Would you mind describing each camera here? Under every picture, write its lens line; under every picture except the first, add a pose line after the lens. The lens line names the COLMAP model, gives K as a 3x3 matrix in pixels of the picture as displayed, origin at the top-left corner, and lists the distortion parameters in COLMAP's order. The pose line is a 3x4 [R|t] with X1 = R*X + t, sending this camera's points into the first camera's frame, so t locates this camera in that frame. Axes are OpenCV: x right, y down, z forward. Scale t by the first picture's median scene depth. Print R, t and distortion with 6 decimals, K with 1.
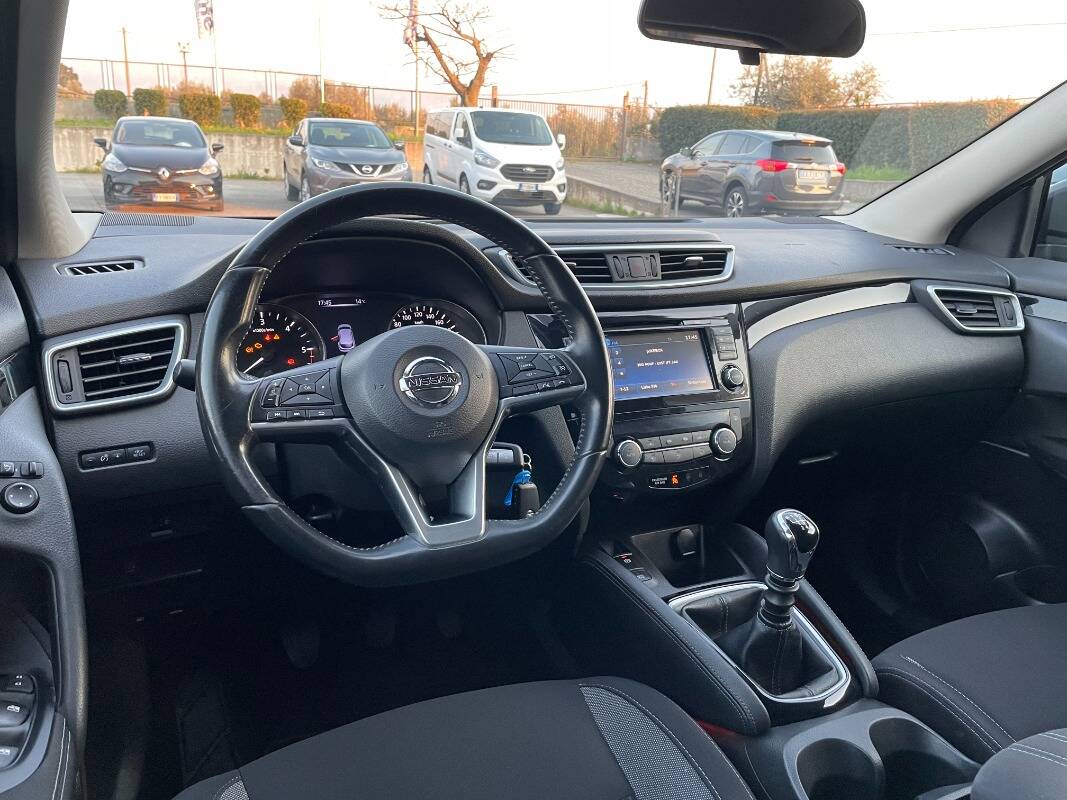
lens RADIAL K [[810.9, 0, 528.7], [0, 810.9, 393.9], [0, 0, 1]] dist [0.084762, -0.111502]
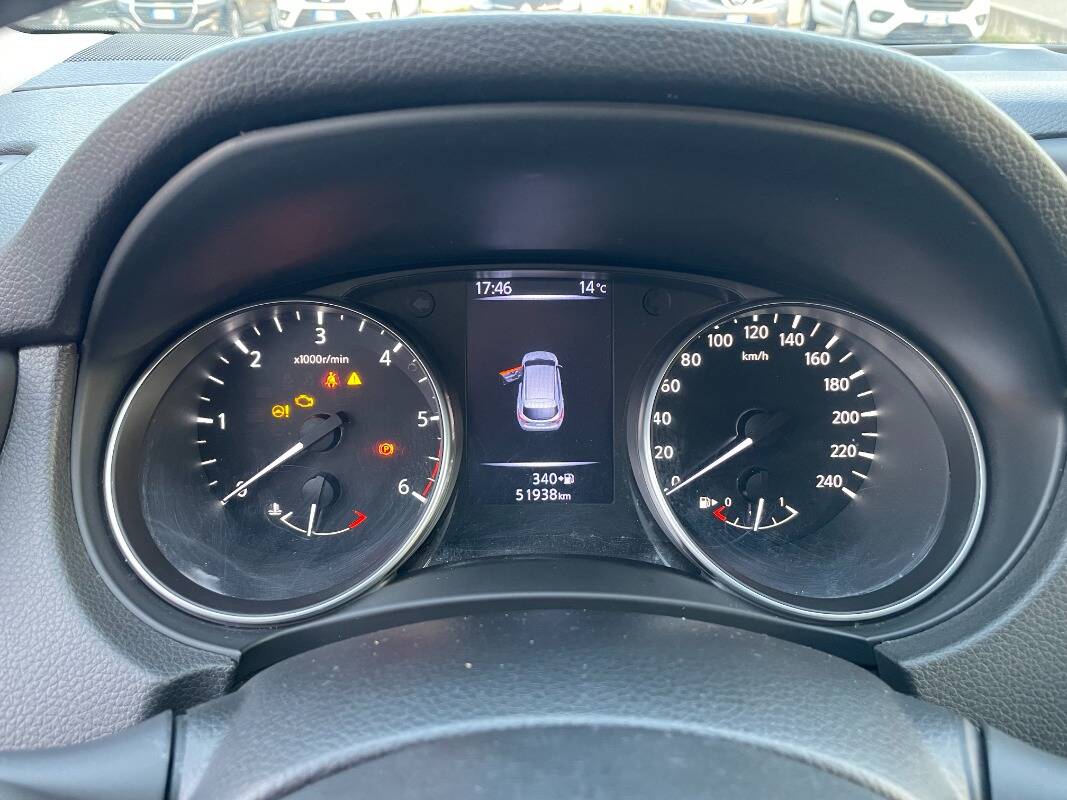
lens RADIAL K [[838.5, 0, 538.3], [0, 838.5, 391.7], [0, 0, 1]] dist [0.047319, -0.067802]
pose [[0.920339, 0.146073, -0.362822, -0.088417], [-0.085565, 0.980366, 0.177652, -0.128578], [0.381648, -0.132455, 0.914768, 0.638266]]
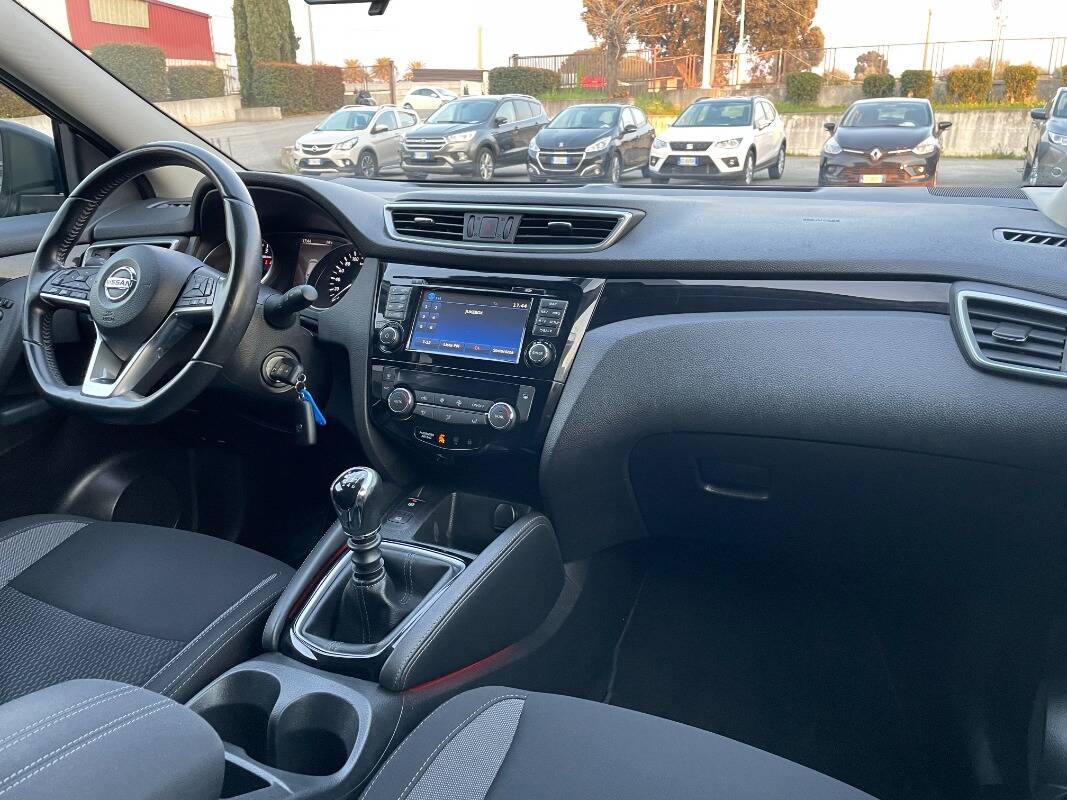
lens RADIAL K [[810.9, 0, 535.9], [0, 810.9, 398.5], [0, 0, 1]] dist [0.084762, -0.111502]
pose [[0.647238, 0.200628, -0.735412, 0.951153], [-0.182764, 0.977447, 0.105806, -0.068477], [0.740054, 0.065925, 0.669308, 0.397847]]
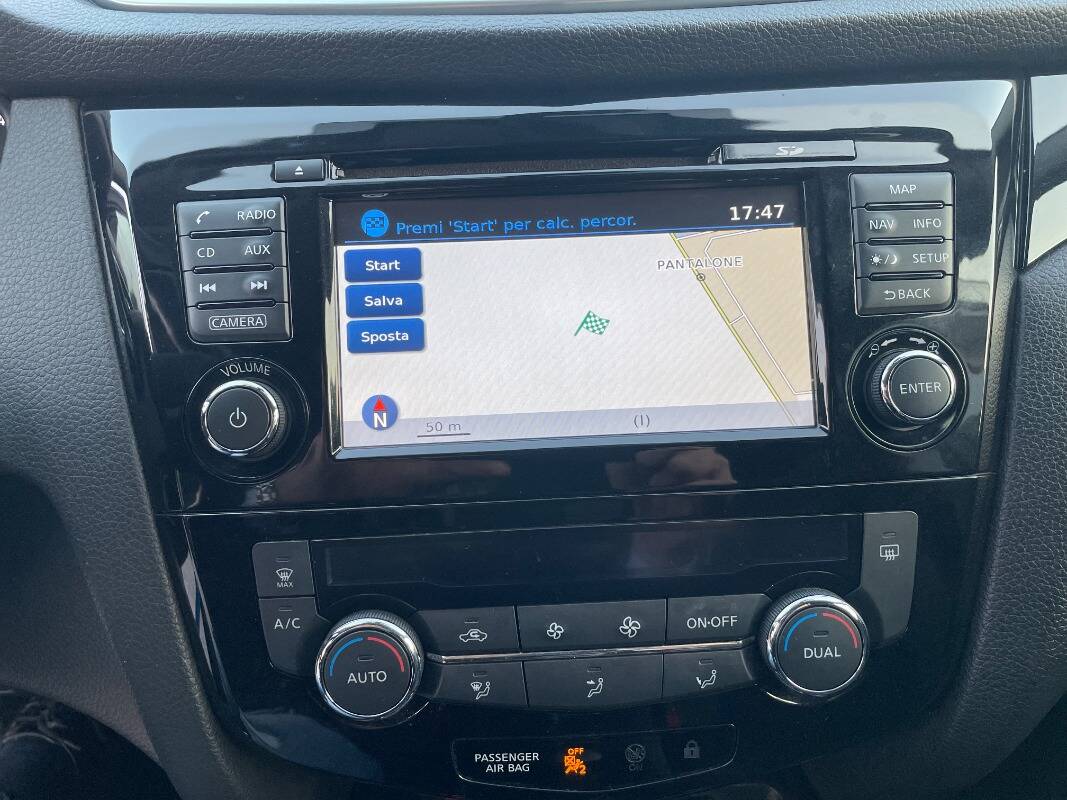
lens RADIAL K [[810.9, 0, 533.8], [0, 810.9, 390.5], [0, 0, 1]] dist [0.084762, -0.111502]
pose [[0.919531, 0.125201, -0.372542, 0.244395], [-0.047131, 0.976189, 0.211740, -0.067589], [0.390181, -0.177143, 0.903537, 0.748059]]
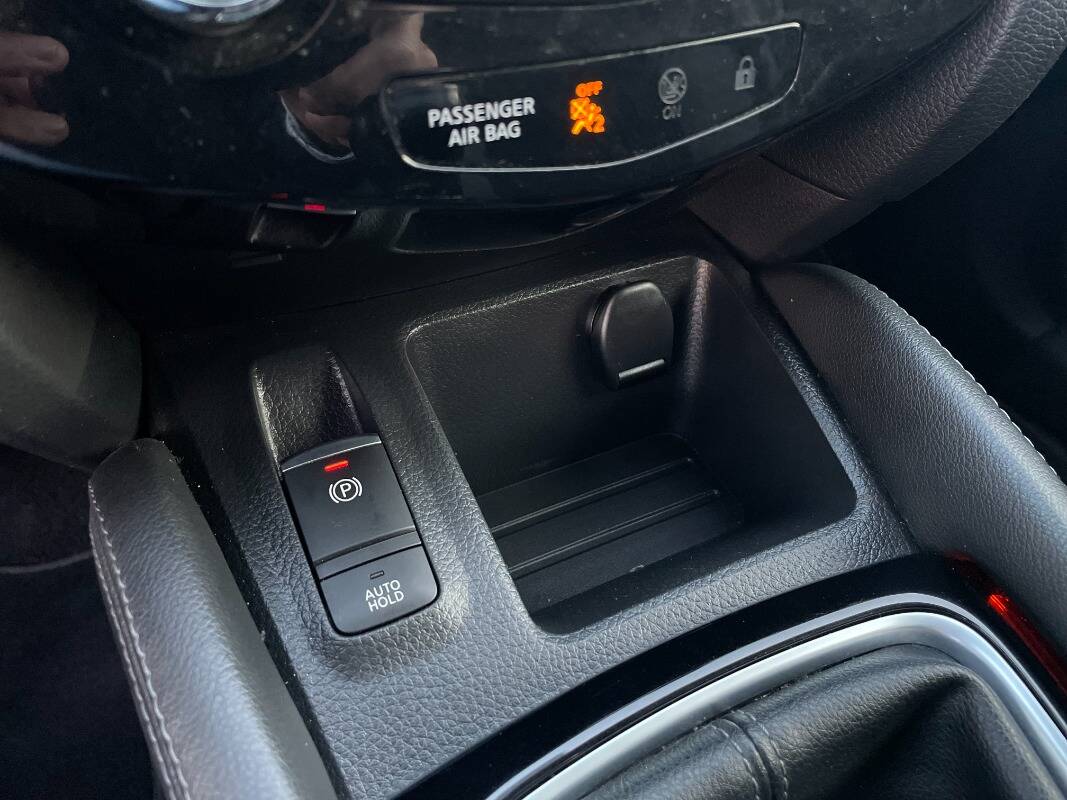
lens RADIAL K [[810.9, 0, 532.5], [0, 810.9, 398.4], [0, 0, 1]] dist [0.084762, -0.111502]
pose [[0.999028, 0.014015, 0.041794, 0.157864], [-0.033215, 0.862679, 0.504660, 0.071089], [-0.028982, -0.505558, 0.862306, 0.806487]]
